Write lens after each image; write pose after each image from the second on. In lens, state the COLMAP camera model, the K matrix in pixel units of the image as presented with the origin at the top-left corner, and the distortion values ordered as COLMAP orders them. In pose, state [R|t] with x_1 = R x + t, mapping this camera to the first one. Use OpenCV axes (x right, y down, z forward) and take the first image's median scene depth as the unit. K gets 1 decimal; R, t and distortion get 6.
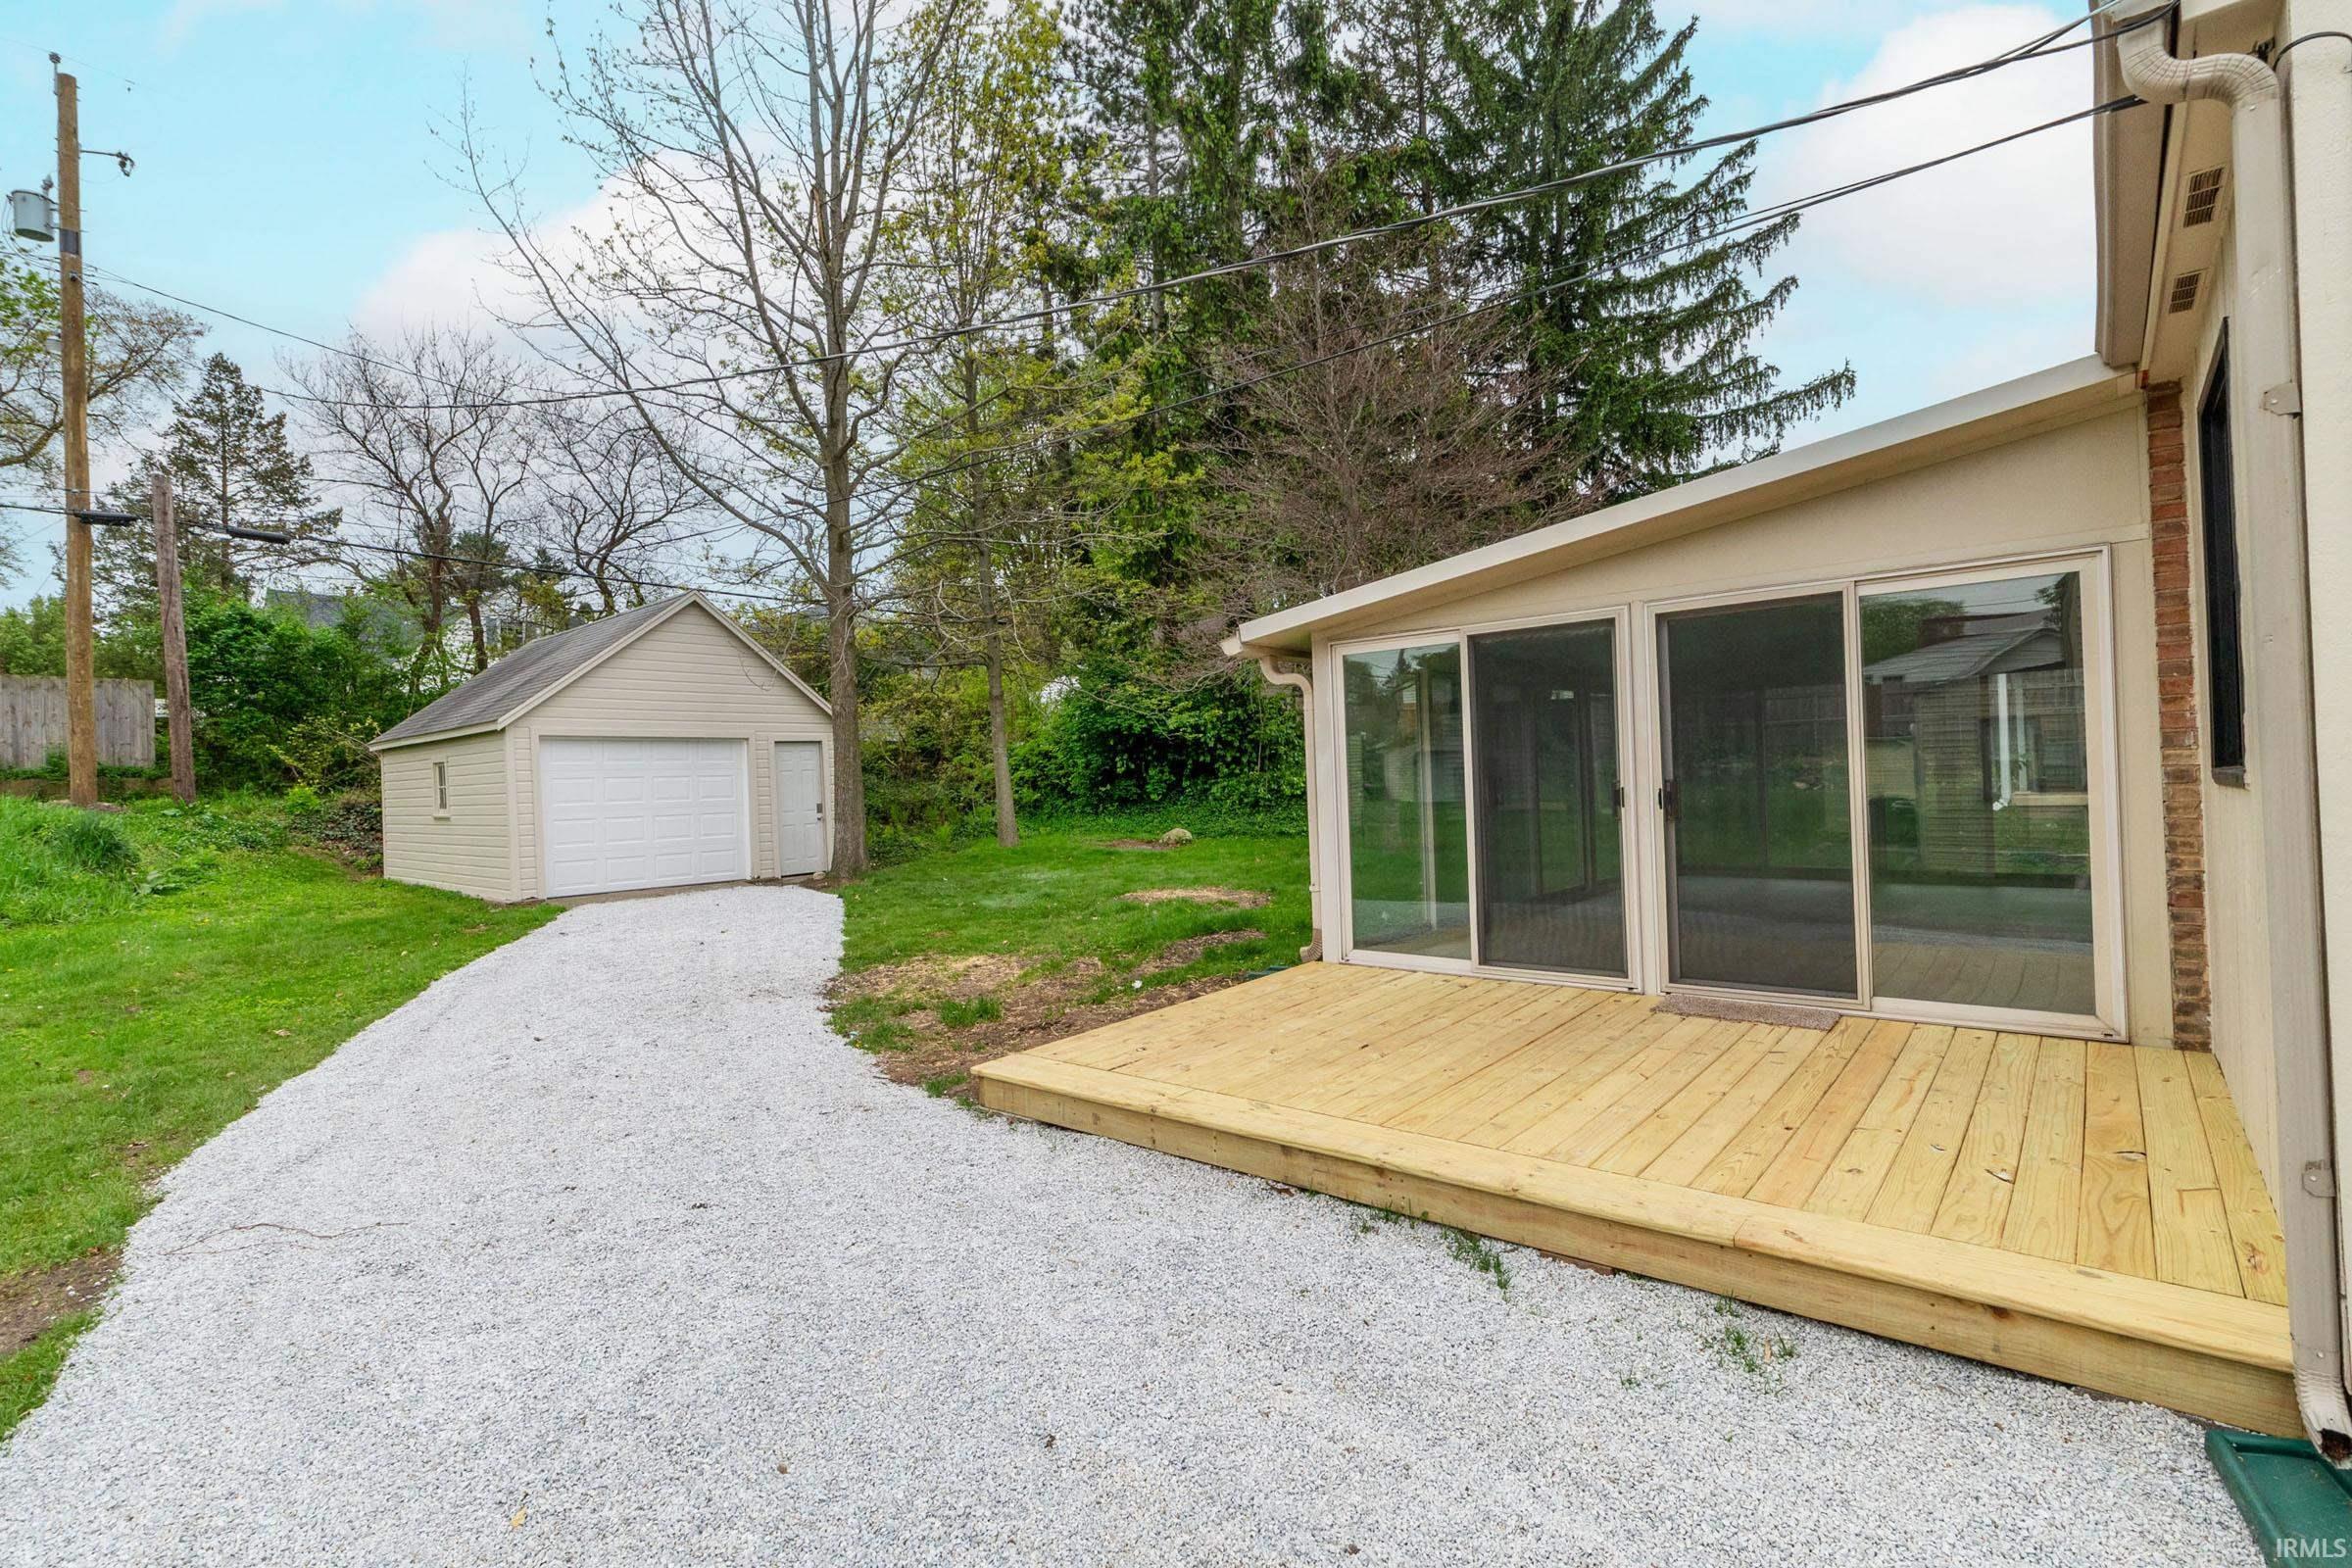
lens RADIAL K [[1085.3, 0, 1162.9], [0, 1085.3, 778.0], [0, 0, 1]] dist [0.002158, 0.001482]
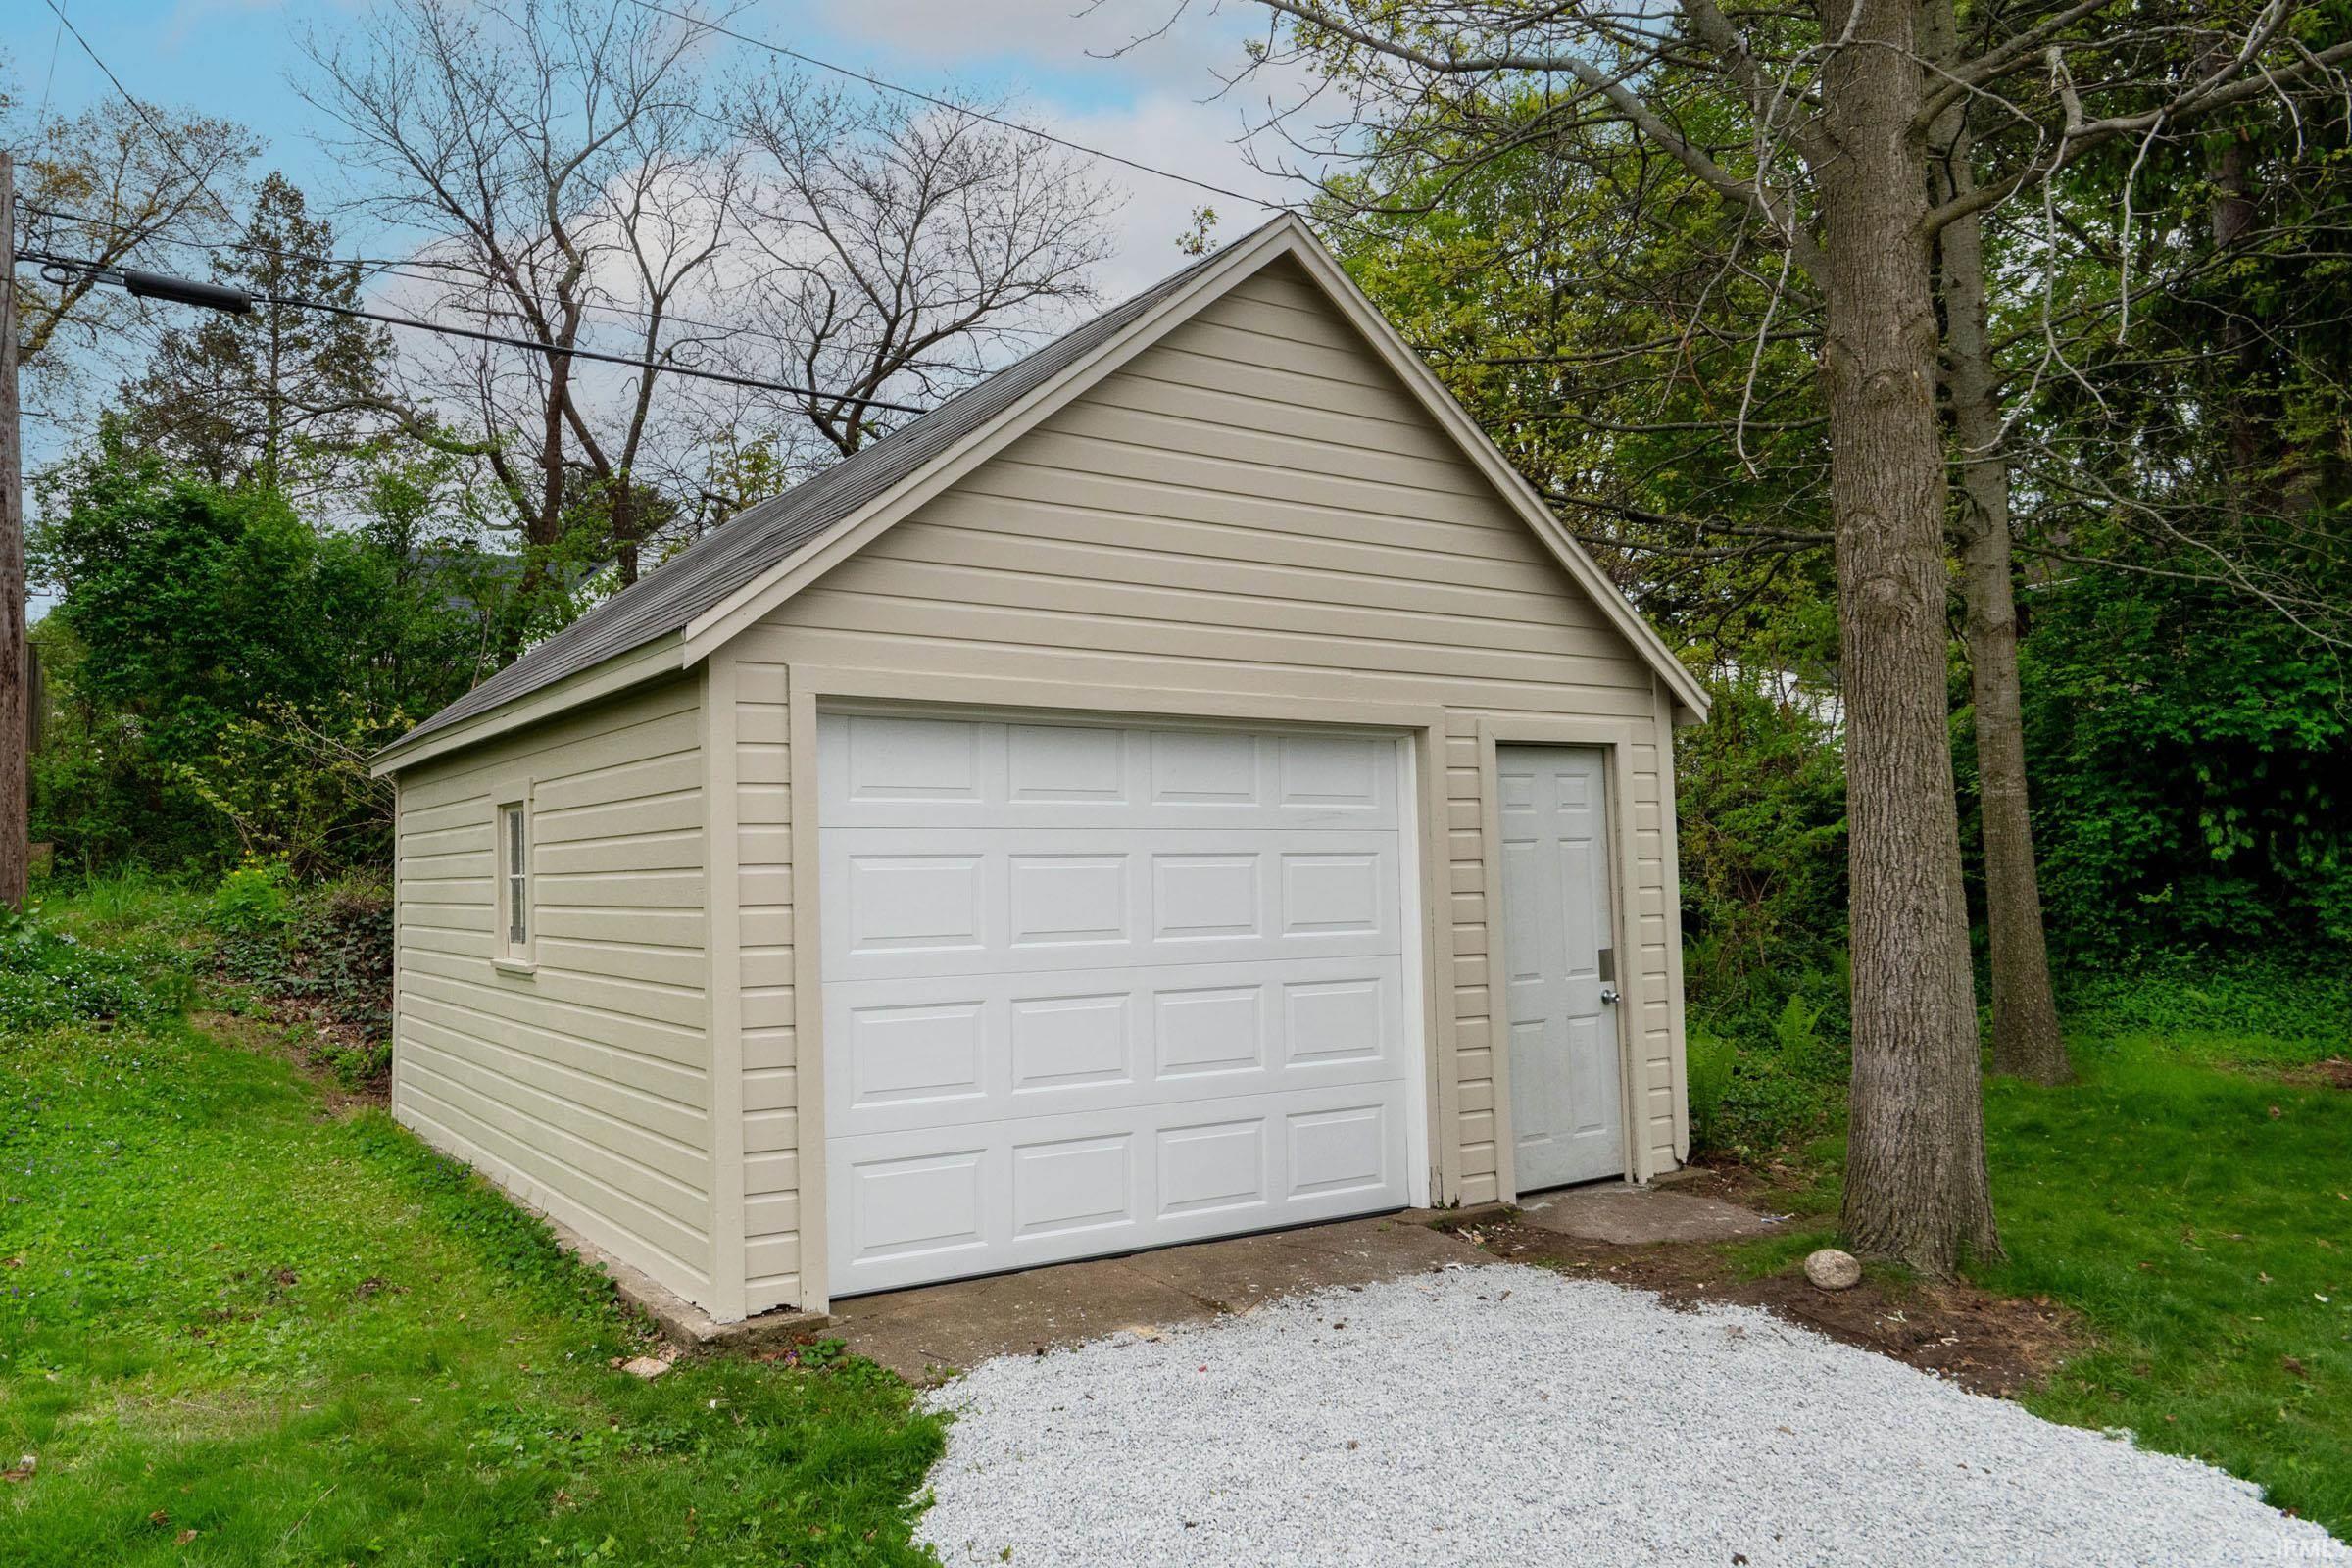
lens RADIAL K [[1708.6, 0, 1176.0], [0, 1708.6, 784.0], [0, 0, 1]] dist [-0.002138, -0.003087]
pose [[0.969383, 0.002871, -0.245539, -0.230908], [-0.014211, 0.998912, -0.044424, 0.000278], [0.245144, 0.046553, 0.968368, 0.368181]]
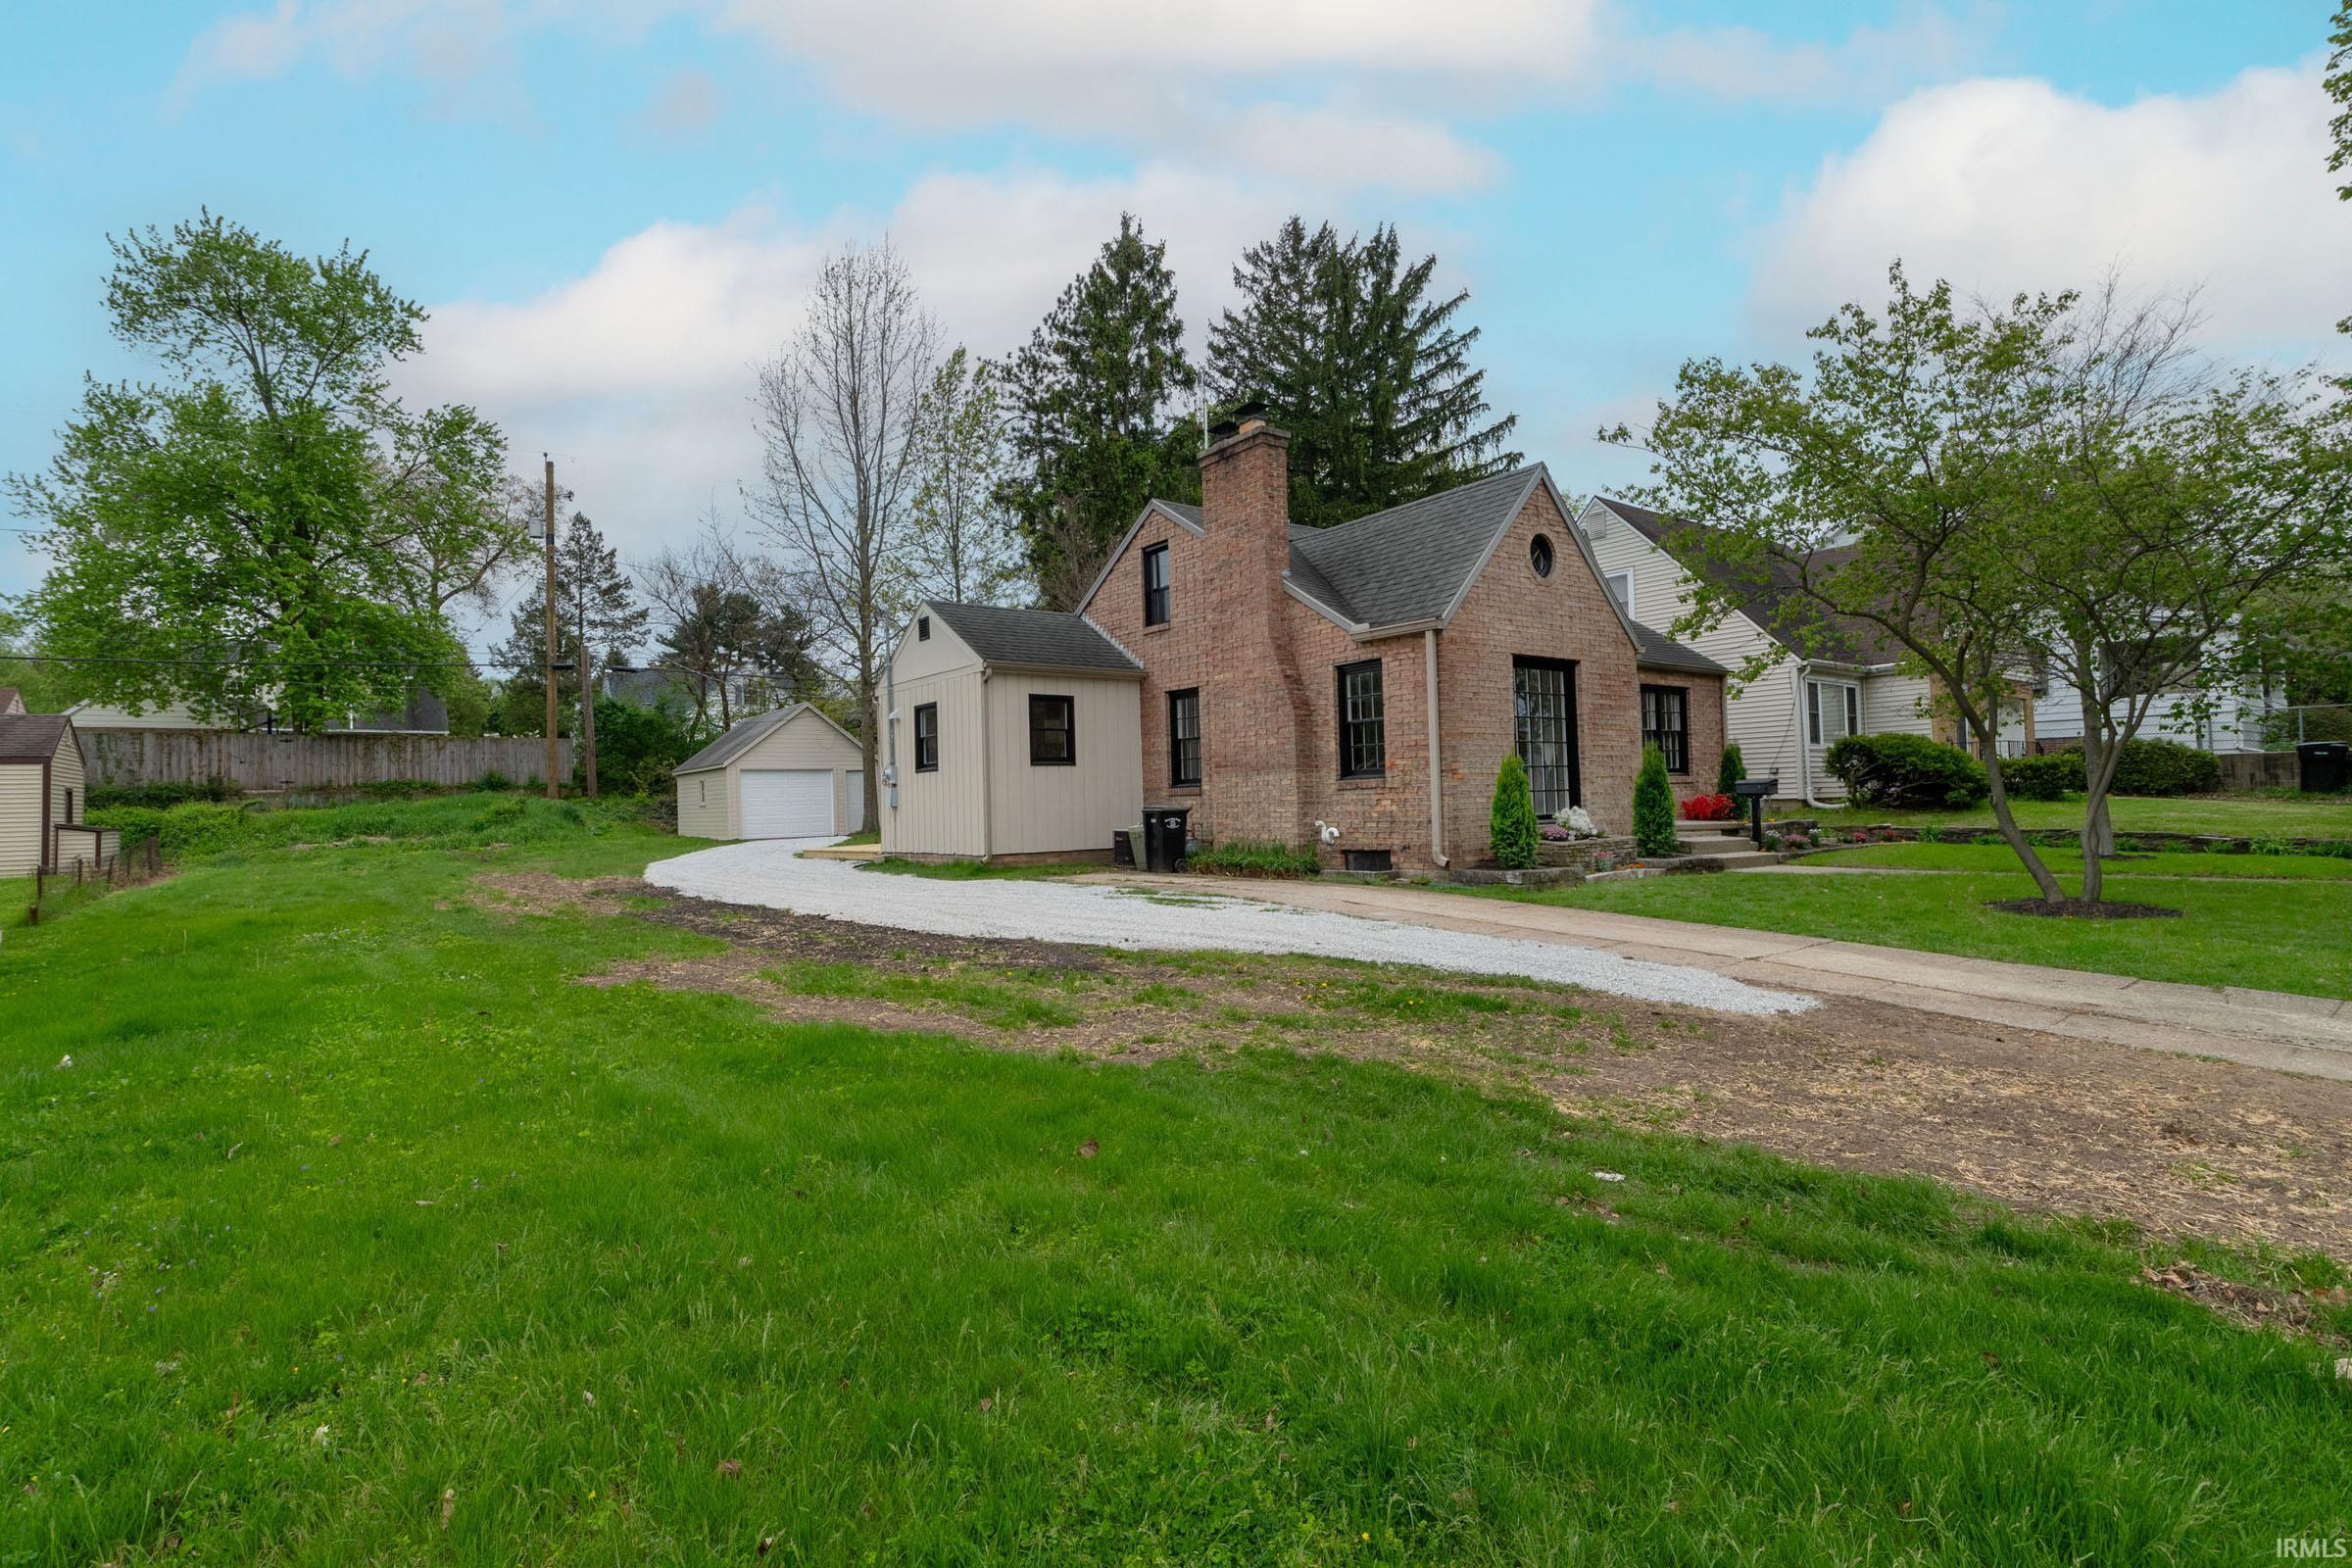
lens RADIAL K [[1085.3, 0, 1162.9], [0, 1085.3, 778.0], [0, 0, 1]] dist [0.002158, 0.001482]
pose [[0.981438, -0.002444, -0.191763, 0.454763], [-0.000119, 0.999911, -0.013357, 0.006300], [0.191779, 0.013132, 0.981350, -0.662460]]
